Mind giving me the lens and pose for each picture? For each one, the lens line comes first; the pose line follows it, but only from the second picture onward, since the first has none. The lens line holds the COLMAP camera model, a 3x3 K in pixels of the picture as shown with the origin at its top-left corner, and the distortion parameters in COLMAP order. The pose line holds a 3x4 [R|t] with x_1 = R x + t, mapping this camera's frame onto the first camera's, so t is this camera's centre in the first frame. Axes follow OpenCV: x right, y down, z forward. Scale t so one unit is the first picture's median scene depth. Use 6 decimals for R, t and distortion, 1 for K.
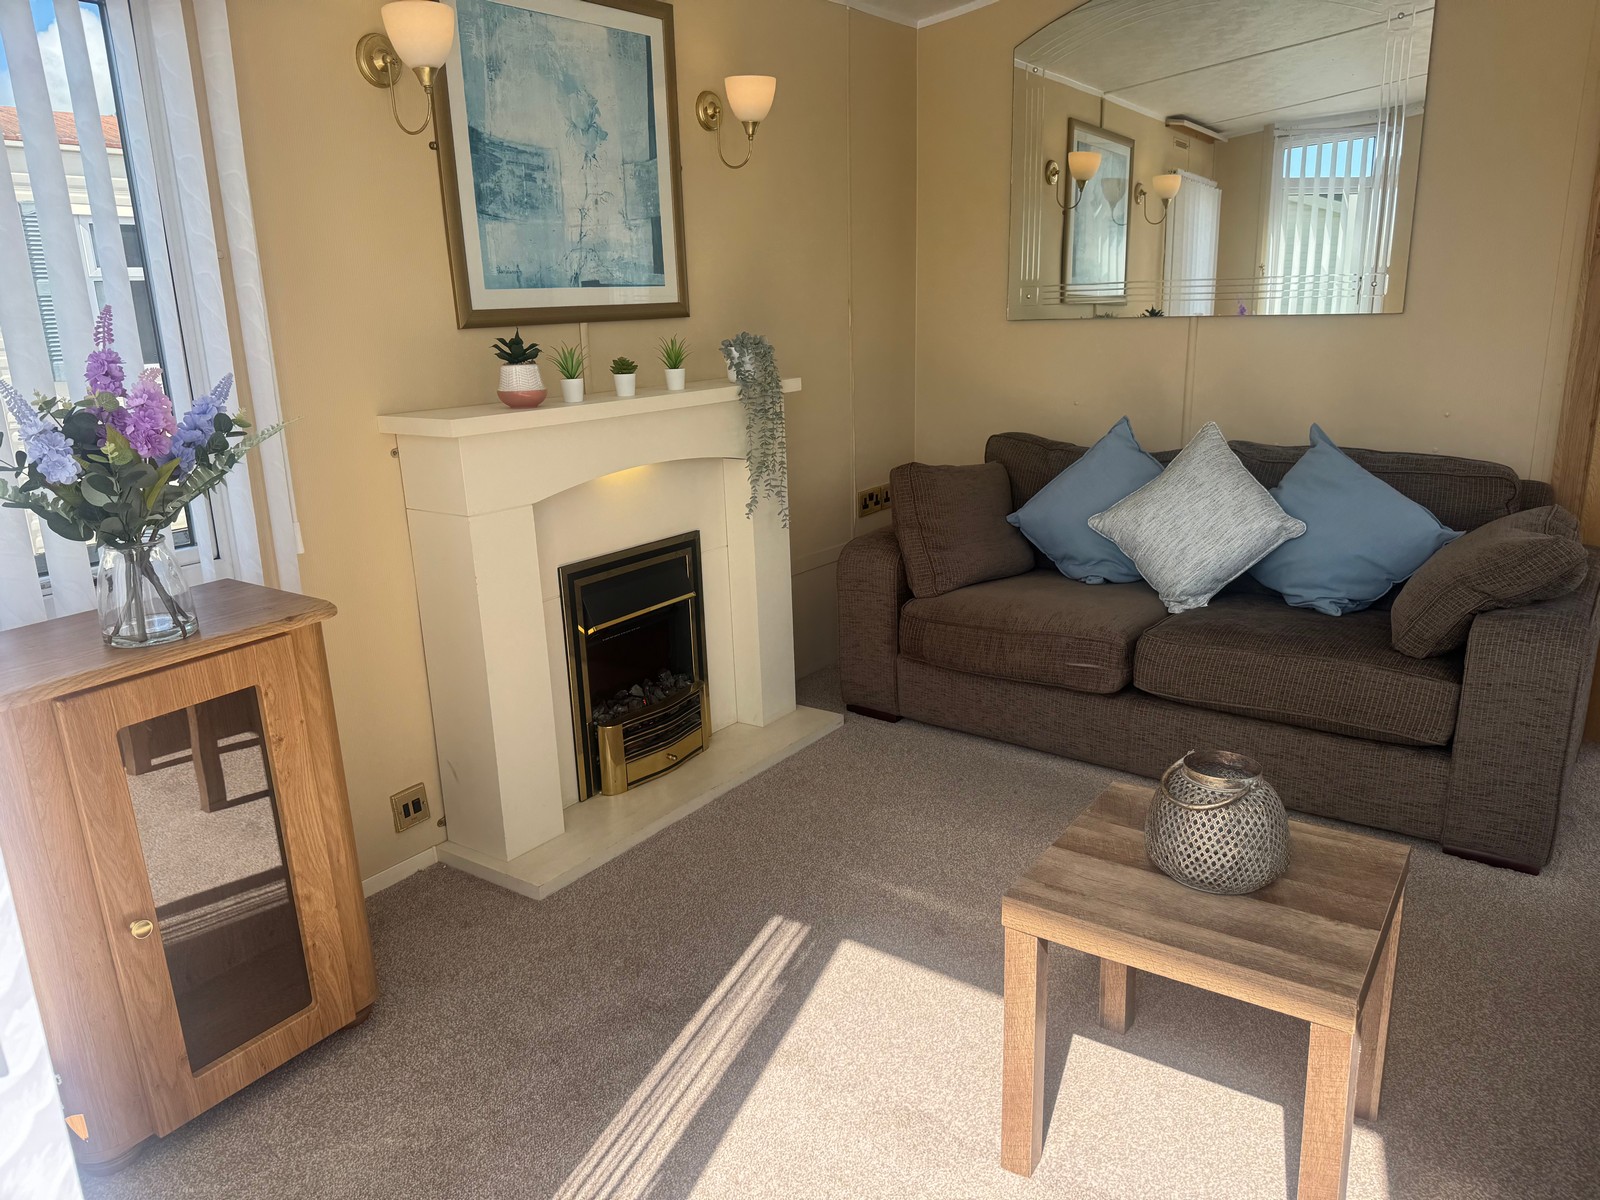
lens RADIAL K [[1125.4, 0, 801.7], [0, 1125.4, 603.7], [0, 0, 1]] dist [0.048847, -0.062809]
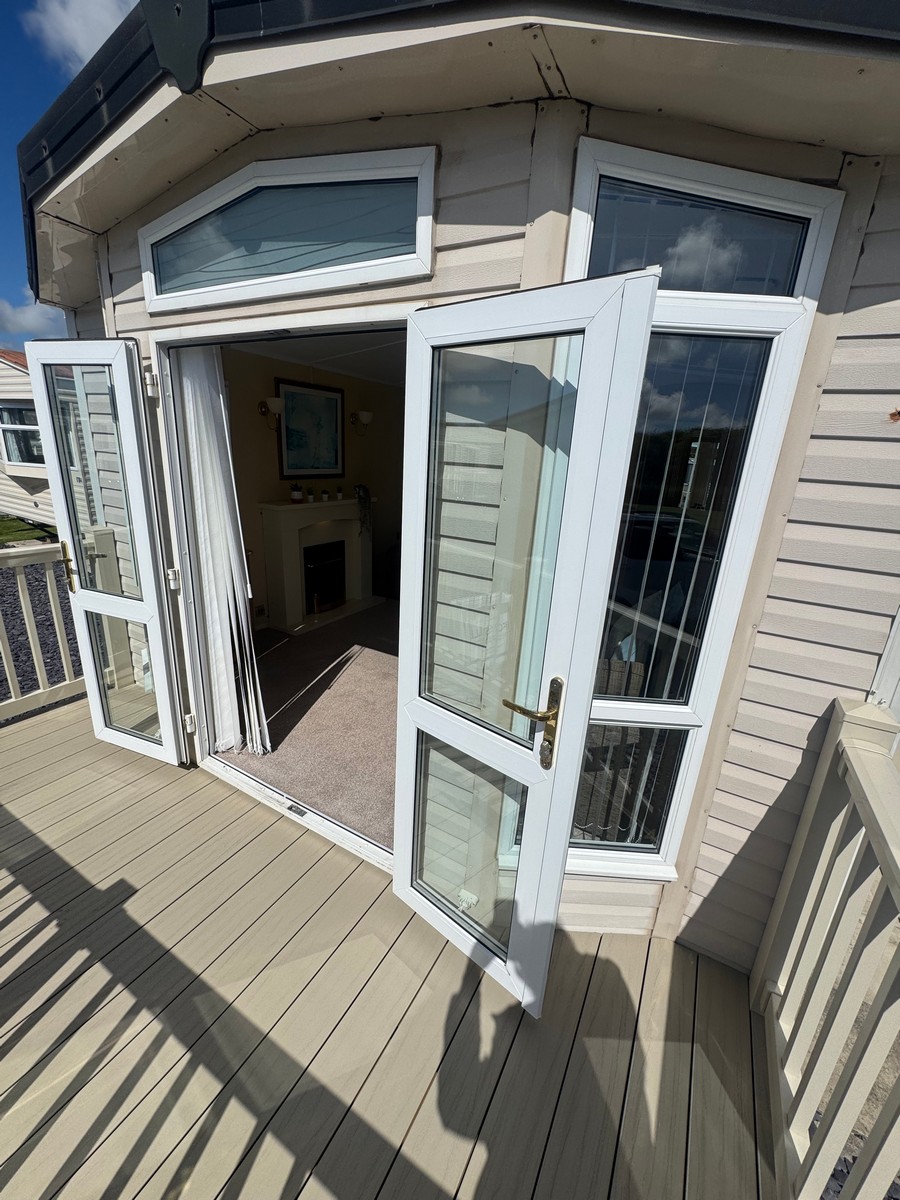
lens RADIAL K [[476.9, 0, 451.5], [0, 476.9, 595.9], [0, 0, 1]] dist [-0.008379, 0.001137]
pose [[0.991125, 0.048117, 0.123918, 0.066445], [-0.051615, 0.998350, 0.025172, 0.056895], [-0.122502, -0.031345, 0.991973, -0.543790]]
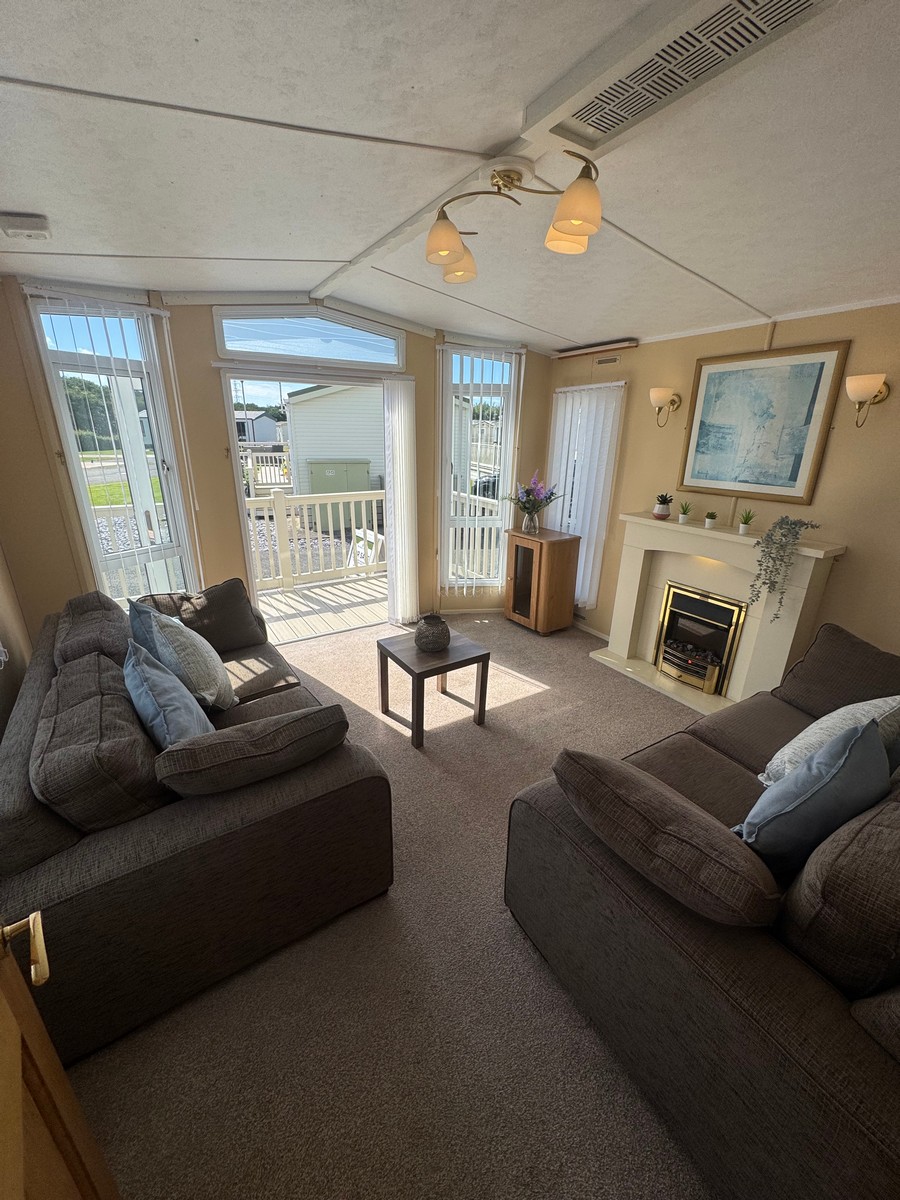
lens RADIAL K [[476.9, 0, 452.2], [0, 476.9, 601.0], [0, 0, 1]] dist [-0.008379, 0.001137]
pose [[-0.373181, 0.341394, -0.862662, 0.960816], [-0.243816, 0.861063, 0.446234, -0.364735], [0.895148, 0.376857, -0.238095, 0.798953]]
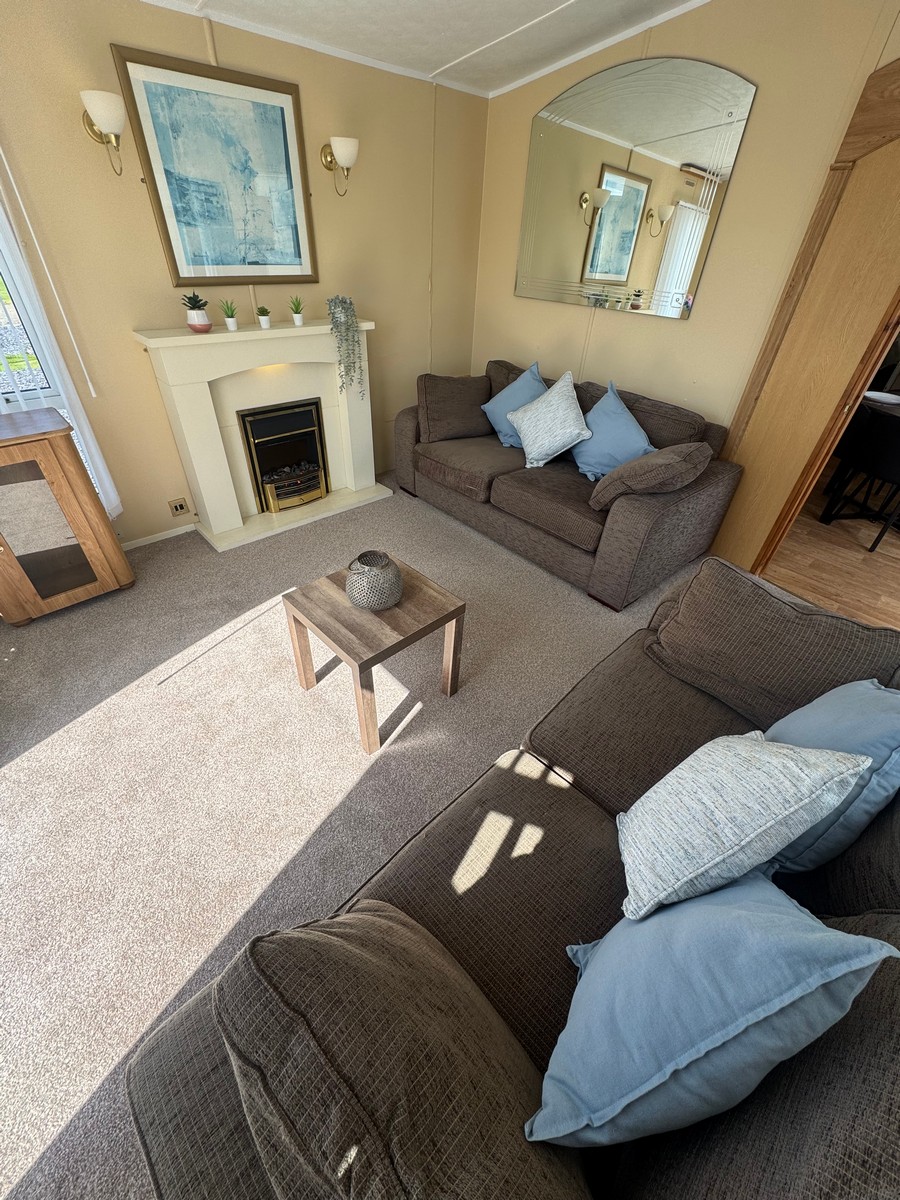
lens RADIAL K [[476.9, 0, 453.0], [0, 476.9, 602.1], [0, 0, 1]] dist [-0.008379, 0.001137]
pose [[0.978384, 0.175092, -0.110033, 0.368942], [-0.121024, 0.916250, 0.381889, -0.094690], [0.167683, -0.360317, 0.917635, 0.057255]]
